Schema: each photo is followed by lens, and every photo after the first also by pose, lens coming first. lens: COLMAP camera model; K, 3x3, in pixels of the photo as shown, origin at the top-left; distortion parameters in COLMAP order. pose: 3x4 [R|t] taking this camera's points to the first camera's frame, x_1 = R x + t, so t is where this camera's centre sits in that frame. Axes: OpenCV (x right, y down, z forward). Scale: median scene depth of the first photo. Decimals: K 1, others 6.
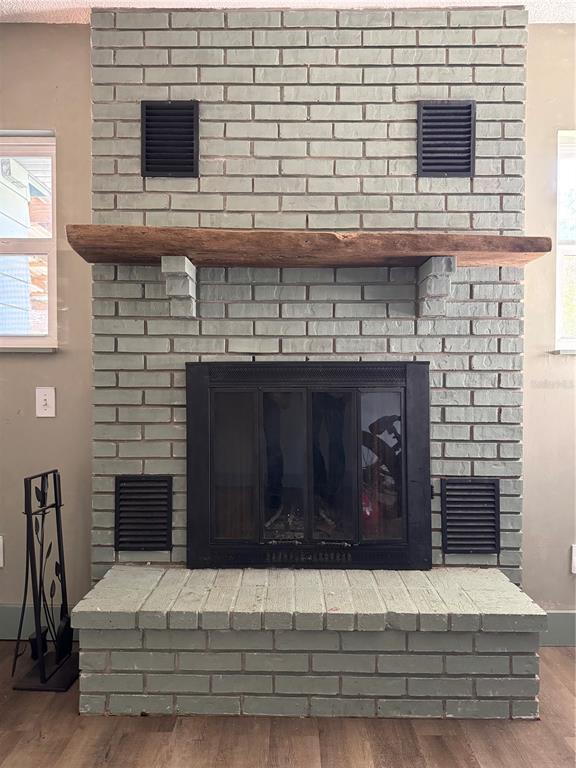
lens RADIAL K [[533.2, 0, 288.1], [0, 533.2, 391.0], [0, 0, 1]] dist [0.075097, -0.089228]
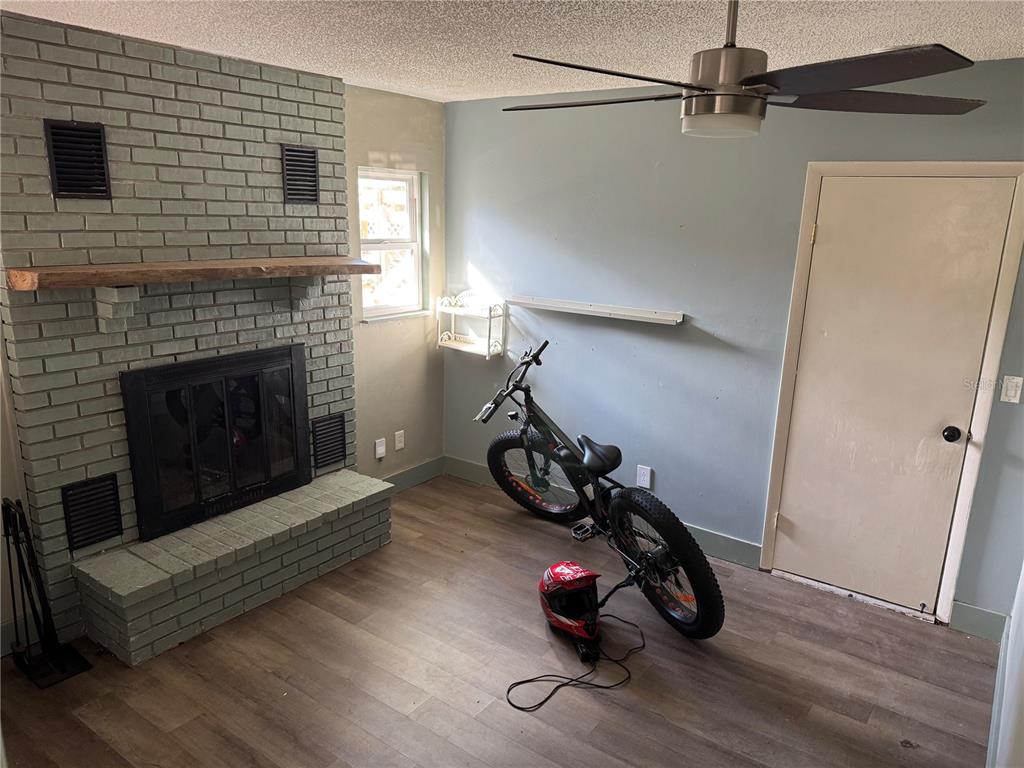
lens RADIAL K [[710.9, 0, 510.3], [0, 710.9, 381.2], [0, 0, 1]] dist [0.075097, -0.089228]
pose [[0.584361, -0.180017, 0.791275, -0.895197], [-0.015123, 0.972499, 0.232415, -0.390549], [-0.811353, -0.147781, 0.565568, -0.491902]]
